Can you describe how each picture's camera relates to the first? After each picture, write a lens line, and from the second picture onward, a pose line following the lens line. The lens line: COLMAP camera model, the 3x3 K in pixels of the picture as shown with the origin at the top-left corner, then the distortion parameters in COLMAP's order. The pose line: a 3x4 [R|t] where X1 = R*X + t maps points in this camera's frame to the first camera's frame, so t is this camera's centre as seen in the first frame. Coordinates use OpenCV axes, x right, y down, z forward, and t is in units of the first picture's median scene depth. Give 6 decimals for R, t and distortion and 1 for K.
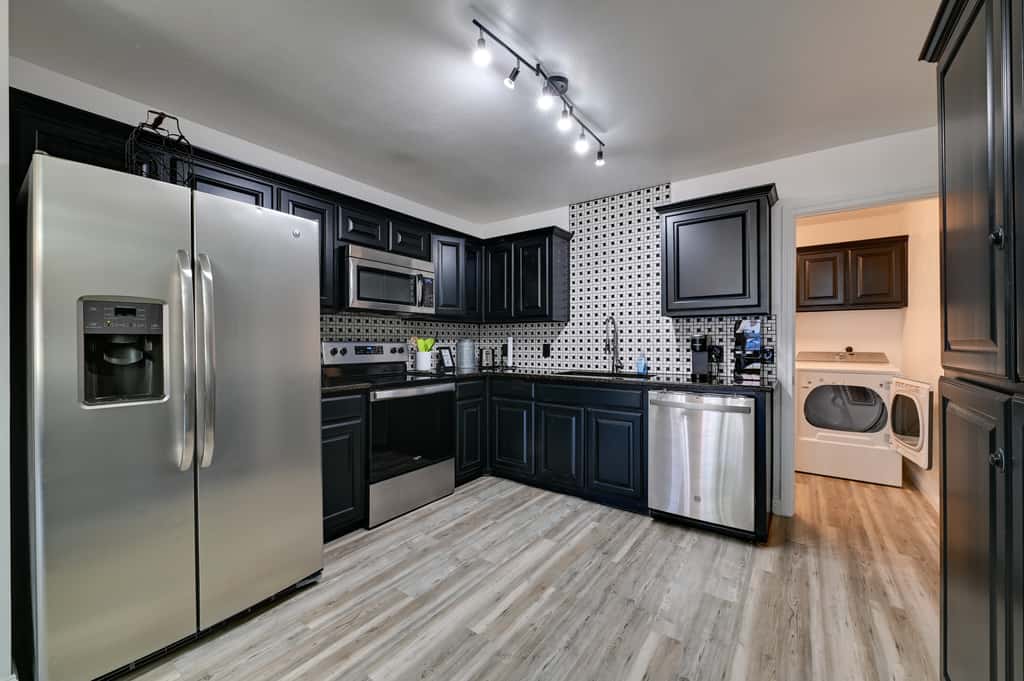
lens RADIAL K [[408.7, 0, 514.7], [0, 408.7, 341.0], [0, 0, 1]] dist [-0.016788, -0.000802]
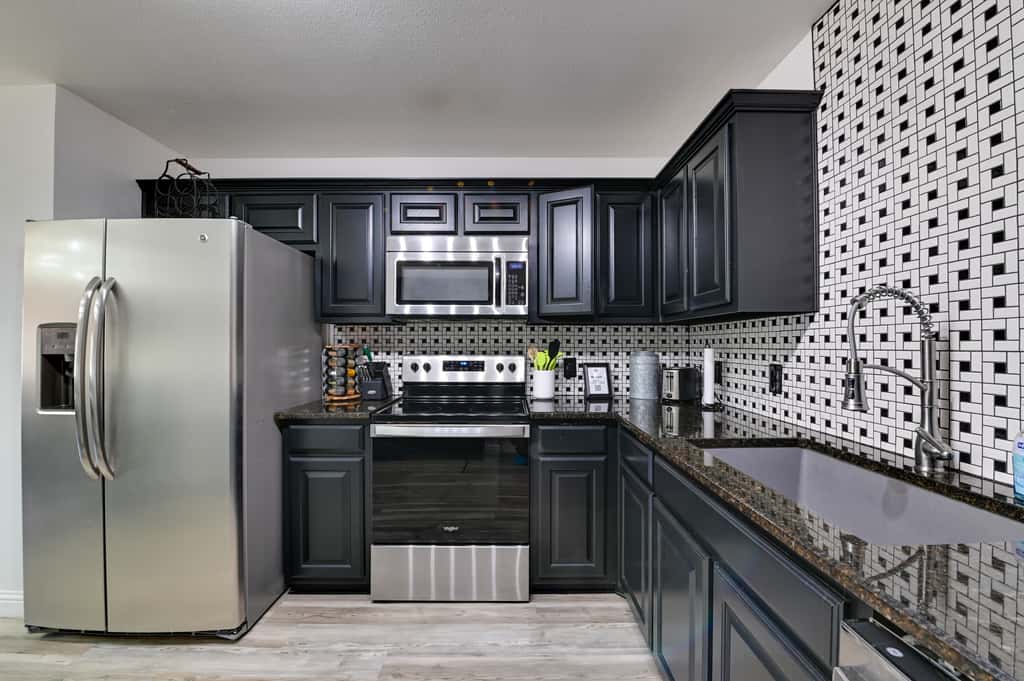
lens RADIAL K [[408.7, 0, 514.7], [0, 408.7, 341.0], [0, 0, 1]] dist [-0.016788, -0.000802]
pose [[0.572793, -0.005041, -0.819684, 0.337749], [0.001855, 0.999986, -0.004854, -0.020428], [0.819698, 0.001260, 0.572795, 0.616659]]
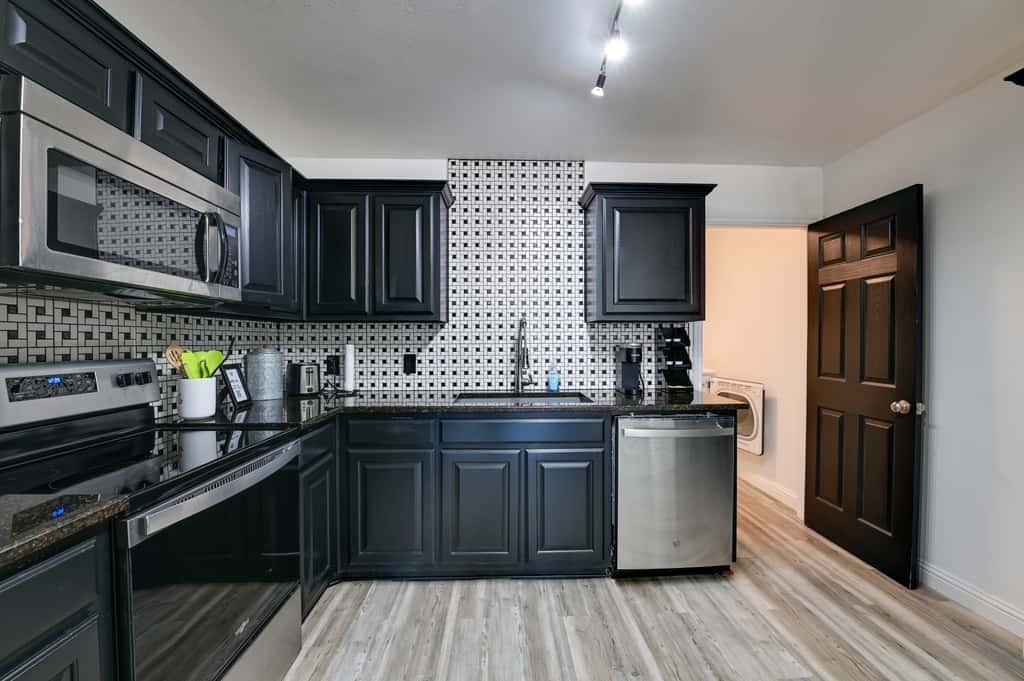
lens RADIAL K [[409.5, 0, 525.0], [0, 409.5, 340.7], [0, 0, 1]] dist [-0.021968, -0.000234]
pose [[0.783874, -0.001224, 0.620919, -0.236374], [0.000374, 0.999999, 0.001500, -0.020165], [-0.620920, -0.000944, 0.783873, 0.419794]]
